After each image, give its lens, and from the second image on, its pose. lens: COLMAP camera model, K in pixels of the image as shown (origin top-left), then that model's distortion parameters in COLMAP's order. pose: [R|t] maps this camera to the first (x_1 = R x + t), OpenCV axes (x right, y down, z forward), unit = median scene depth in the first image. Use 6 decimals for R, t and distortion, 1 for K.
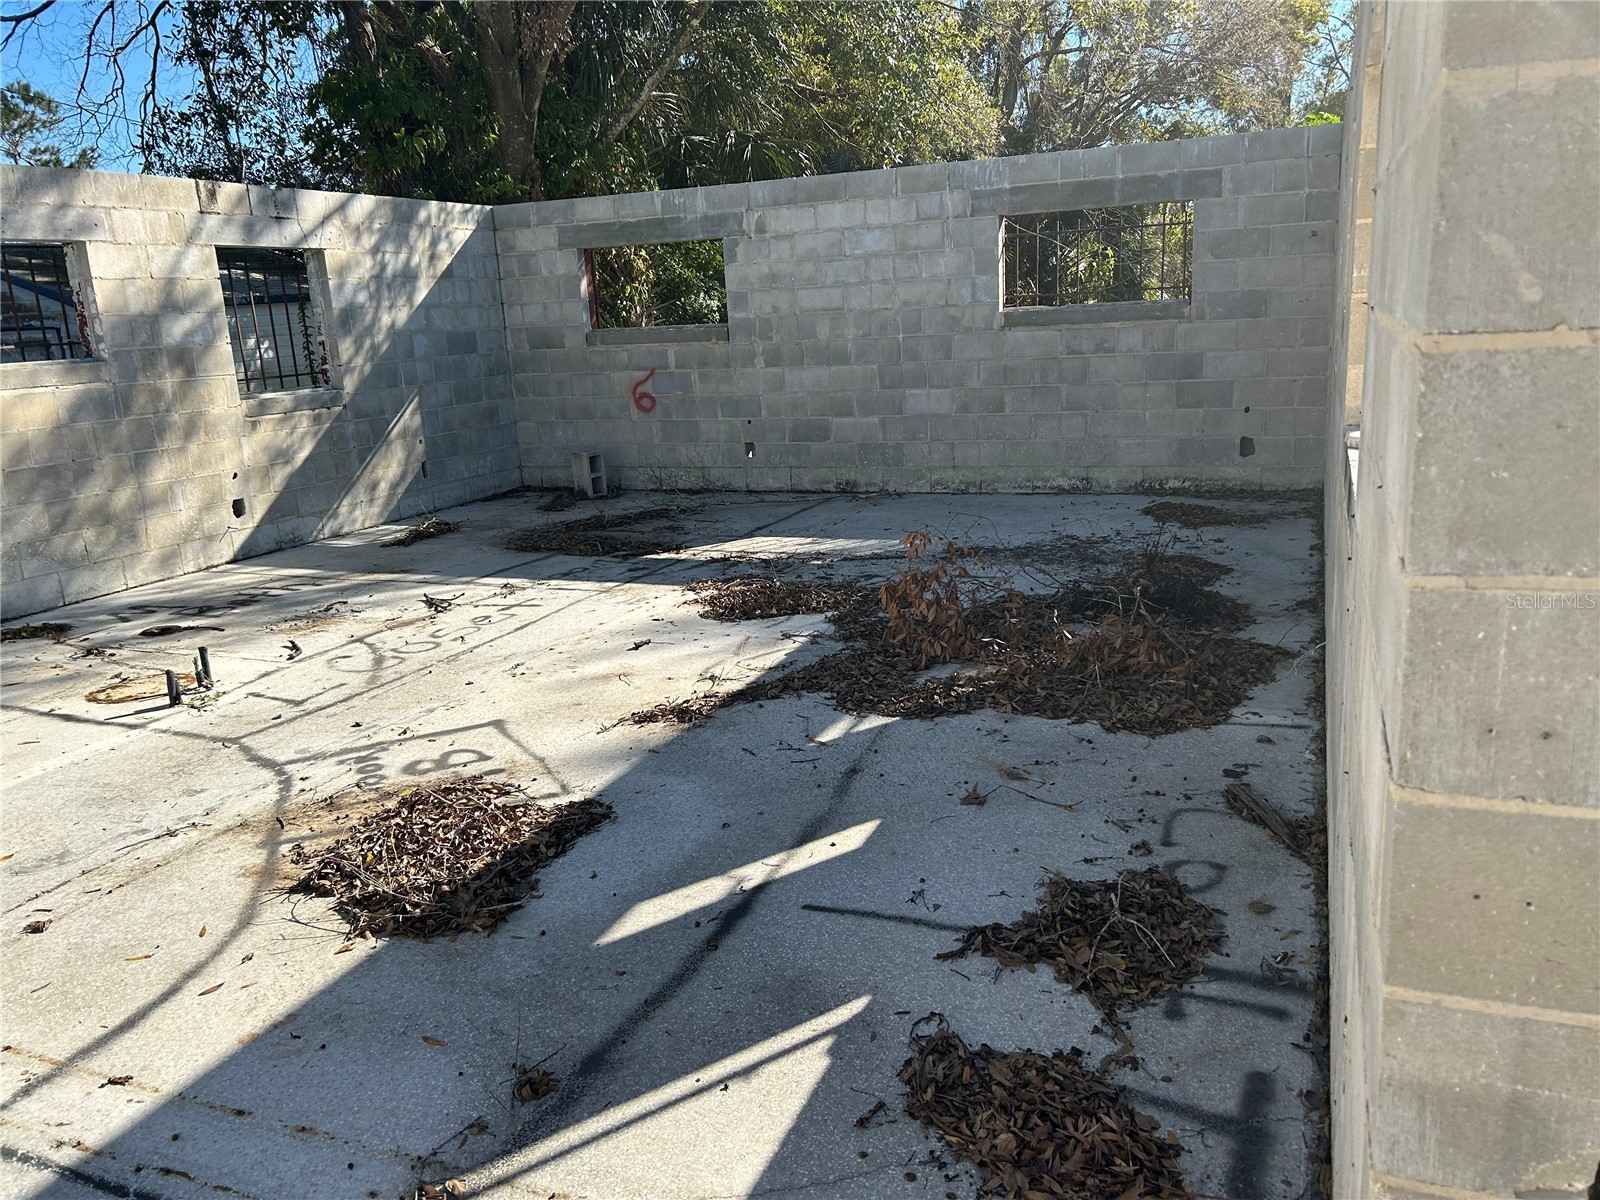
lens RADIAL K [[1201.6, 0, 804.5], [0, 1201.6, 608.1], [0, 0, 1]] dist [0.053465, -0.060293]
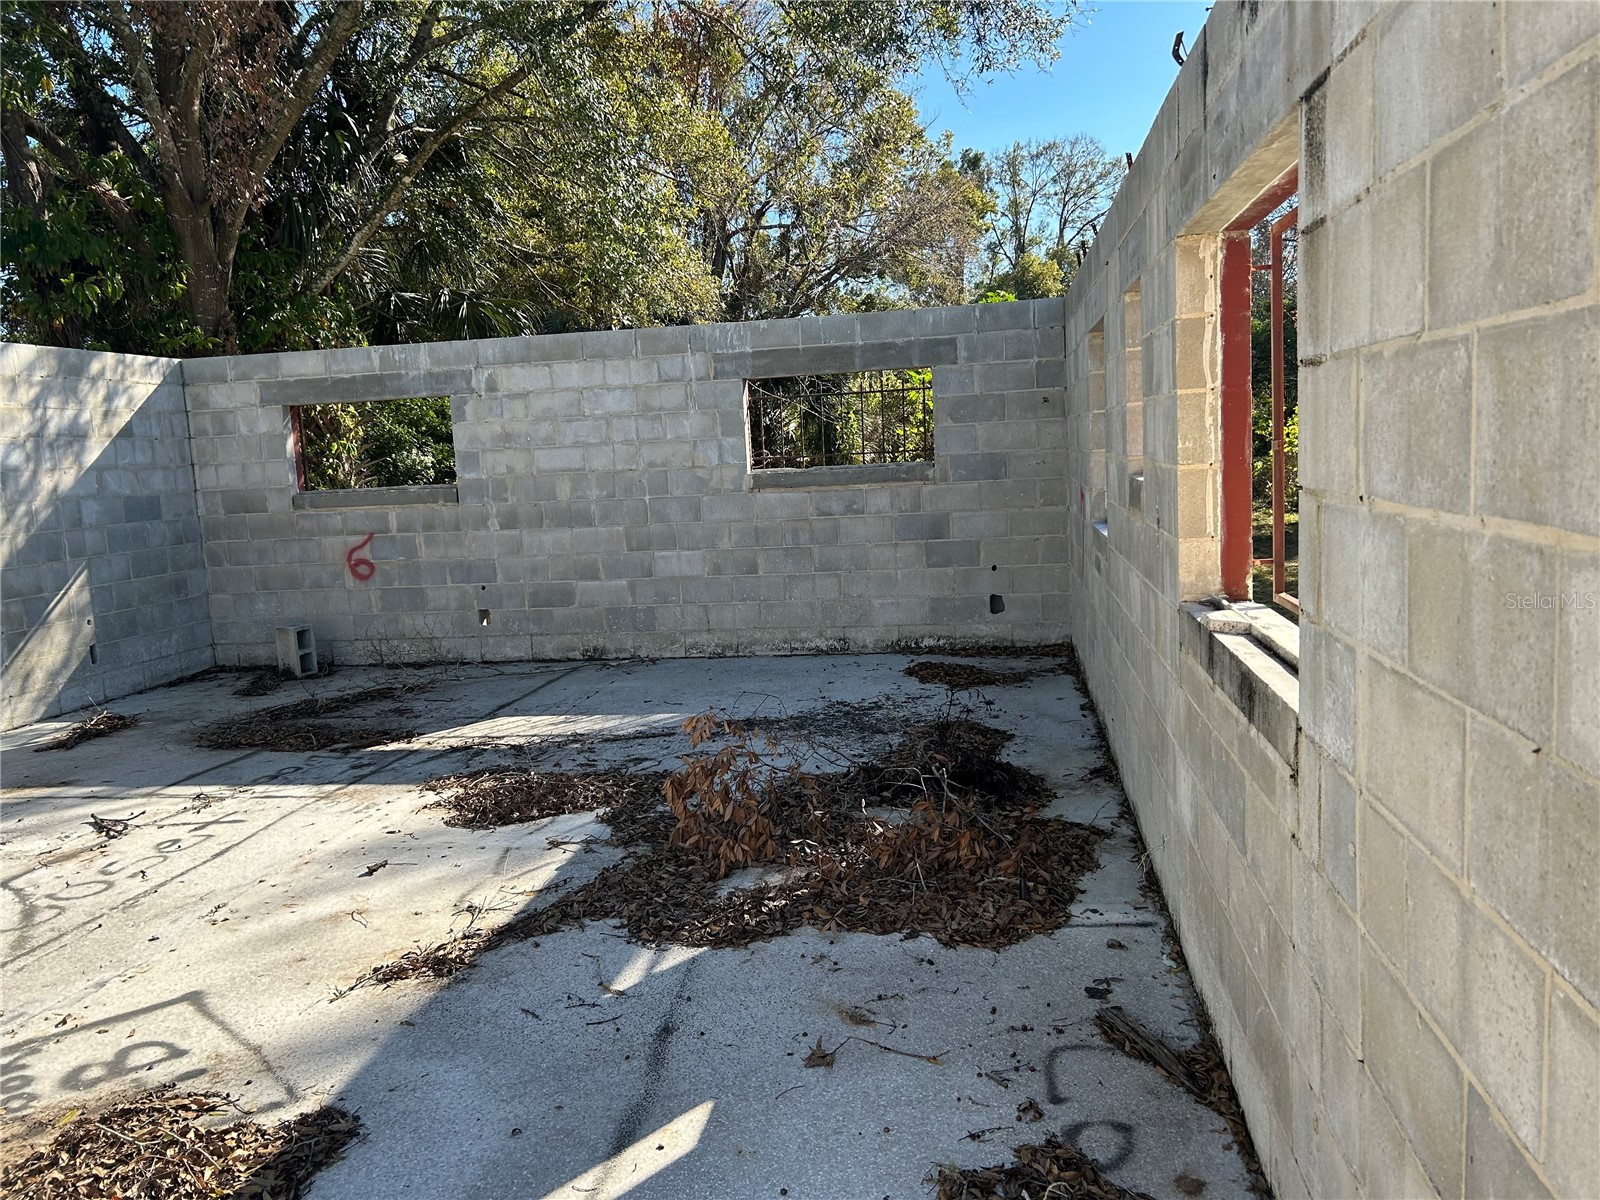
lens RADIAL K [[1197.7, 0, 782.5], [0, 1197.7, 607.6], [0, 0, 1]] dist [0.052196, -0.060862]
pose [[0.976145, -0.028295, 0.215269, -0.031419], [0.054403, 0.991718, -0.116340, -0.031127], [-0.210194, 0.125276, 0.969600, 0.090473]]
